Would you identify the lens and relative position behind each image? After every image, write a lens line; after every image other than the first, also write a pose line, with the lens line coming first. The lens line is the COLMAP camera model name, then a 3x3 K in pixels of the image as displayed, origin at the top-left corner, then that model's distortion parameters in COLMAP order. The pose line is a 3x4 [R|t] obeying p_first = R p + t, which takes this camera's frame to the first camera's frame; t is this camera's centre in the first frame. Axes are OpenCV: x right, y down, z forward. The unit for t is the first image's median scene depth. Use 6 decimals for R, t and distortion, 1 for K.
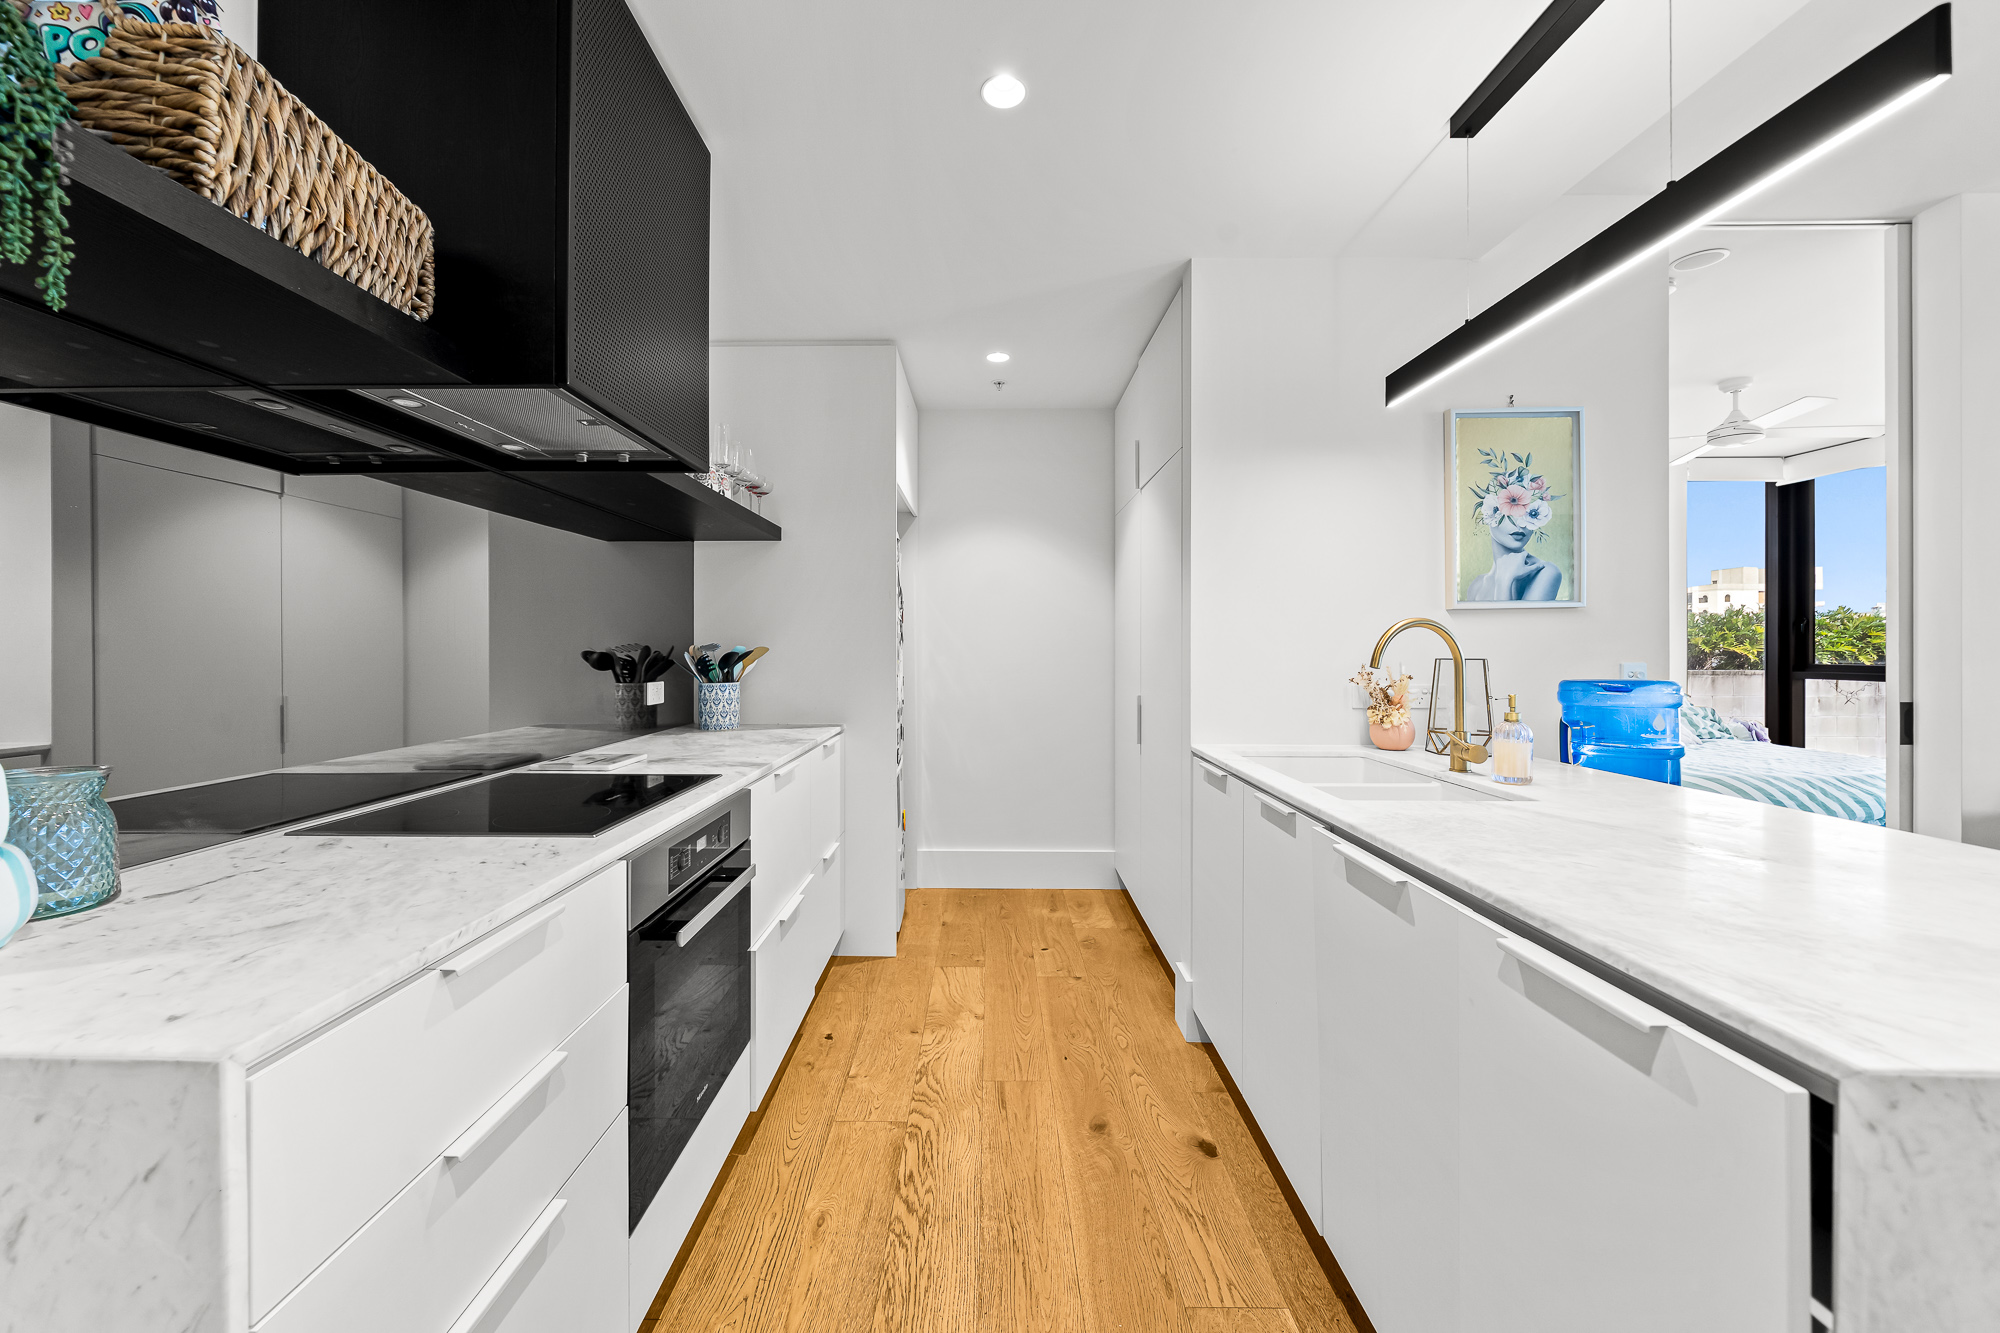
lens RADIAL K [[750.5, 0, 1000.9], [0, 750.5, 653.0], [0, 0, 1]] dist [-0.006266, 0.000064]
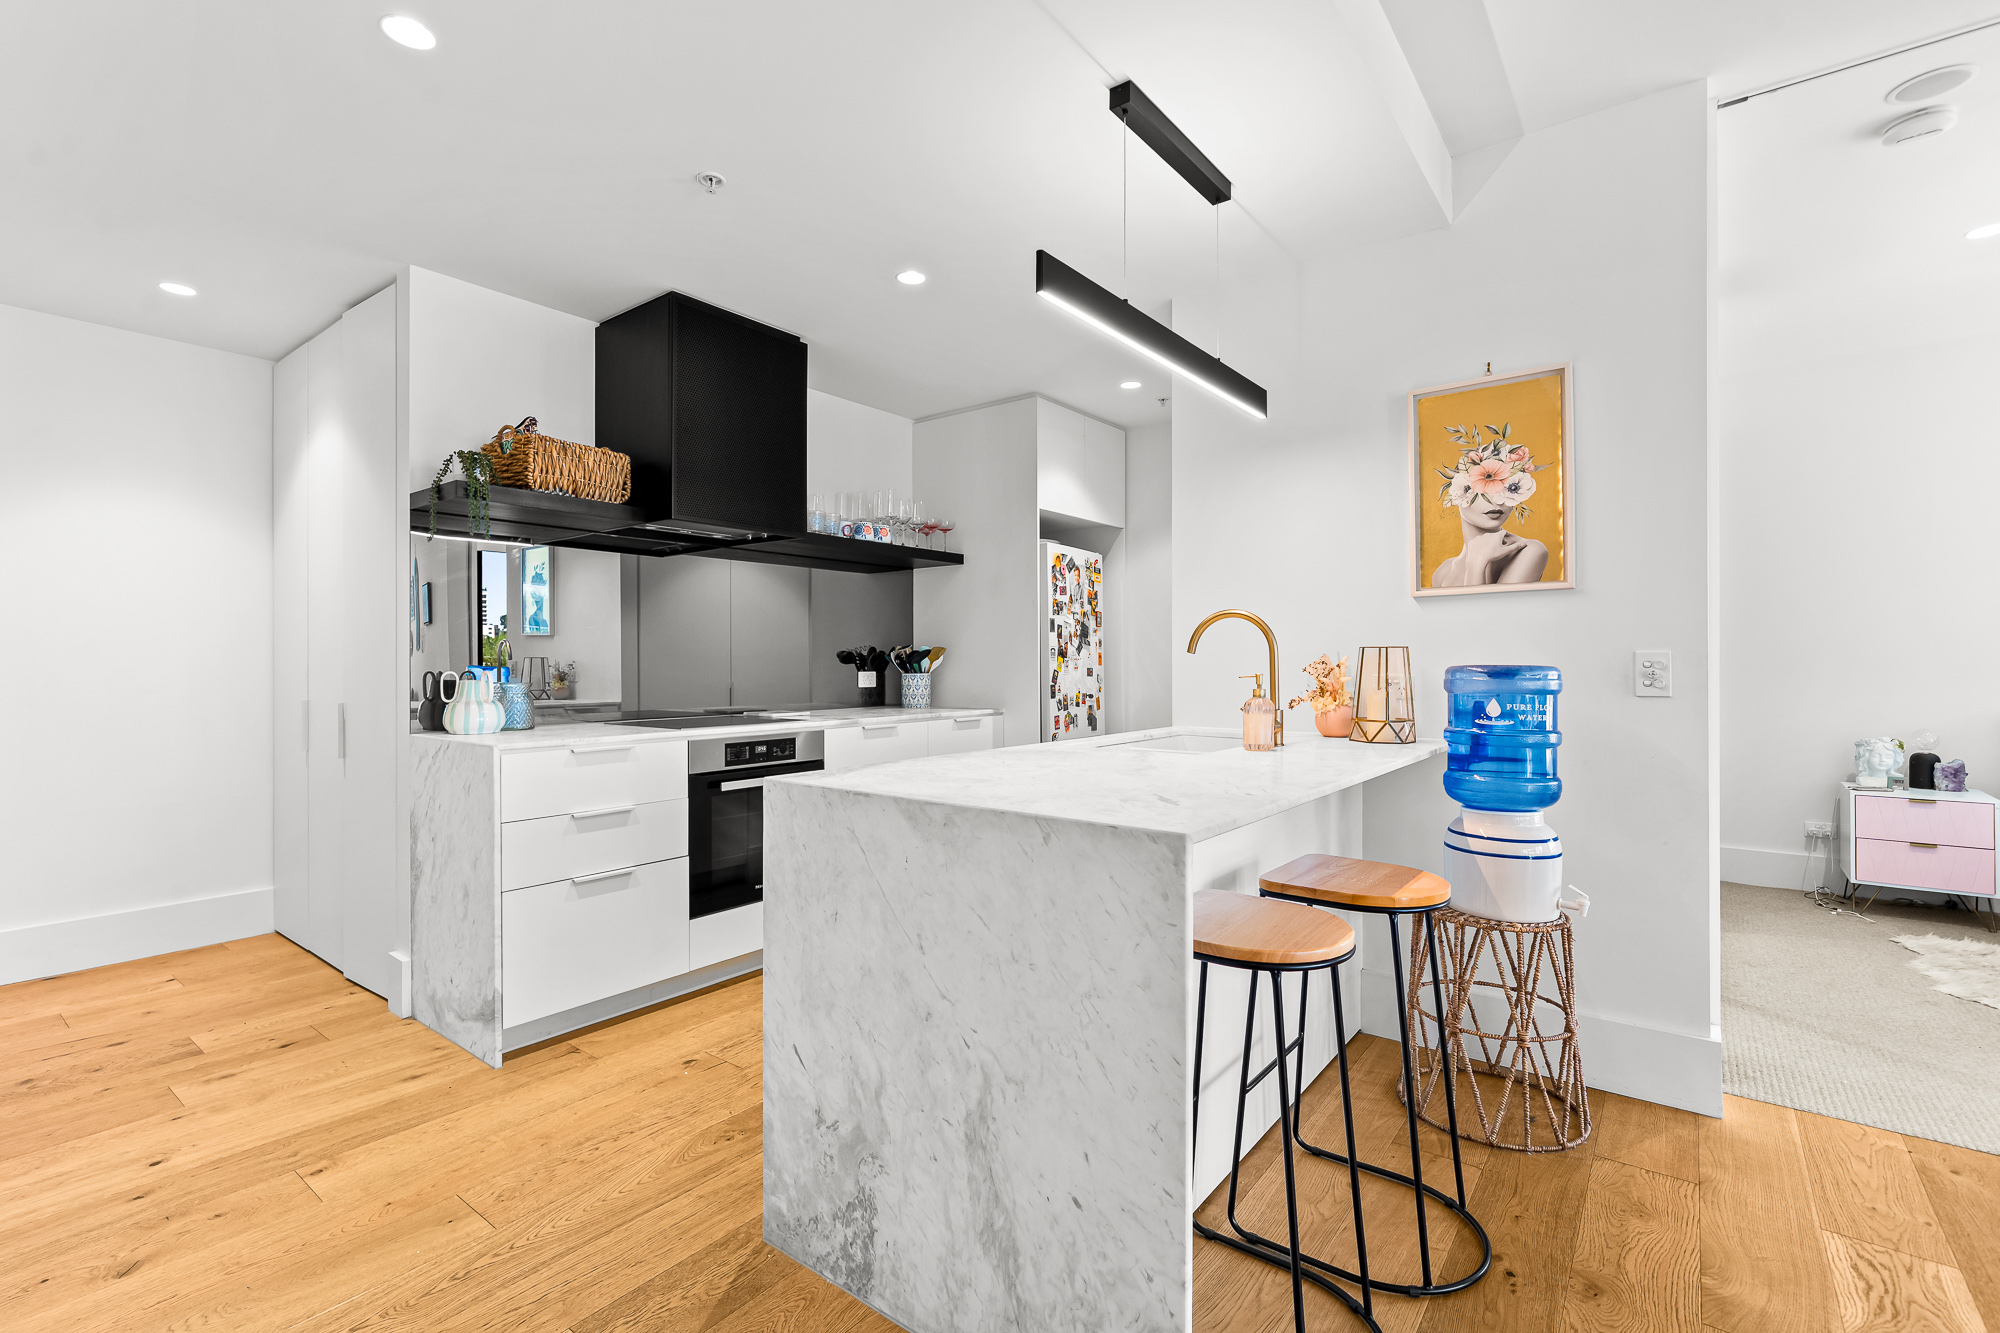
lens RADIAL K [[898.0, 0, 995.0], [0, 898.0, 668.9], [0, 0, 1]] dist [-0.003782, -0.000274]
pose [[0.799709, 0.003099, -0.600379, 0.864170], [-0.001918, 0.999995, 0.002606, 0.032903], [0.600384, -0.000933, 0.799711, -0.256433]]
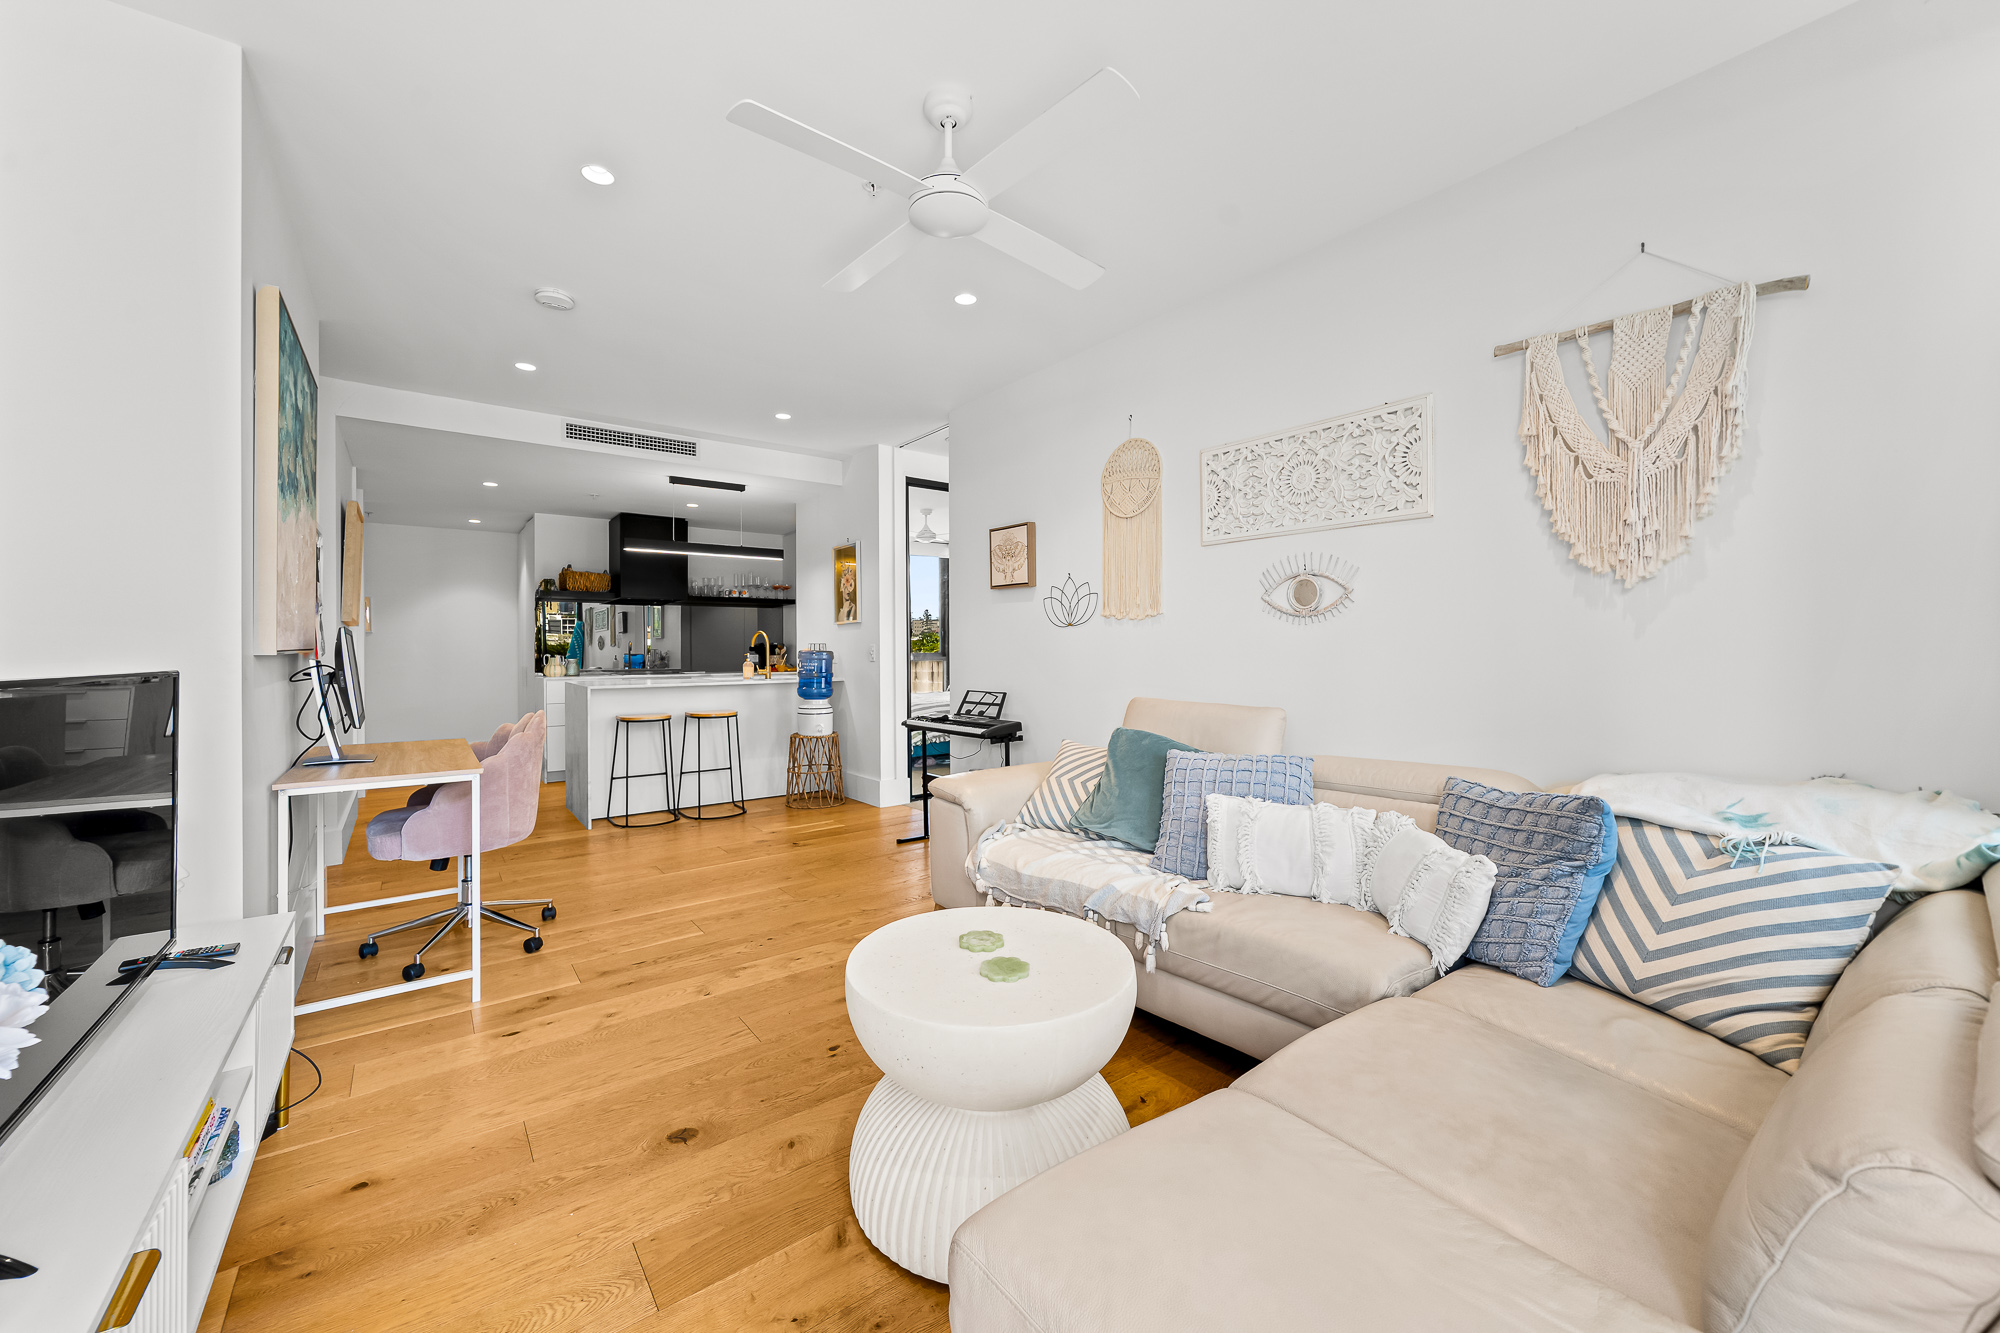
lens RADIAL K [[750.5, 0, 998.1], [0, 750.5, 656.4], [0, 0, 1]] dist [-0.006266, 0.000064]
pose [[0.624400, 0.000012, -0.781105, 2.874012], [0.001237, 0.999999, 0.001005, 0.048685], [0.781104, -0.001594, 0.624399, -0.173045]]
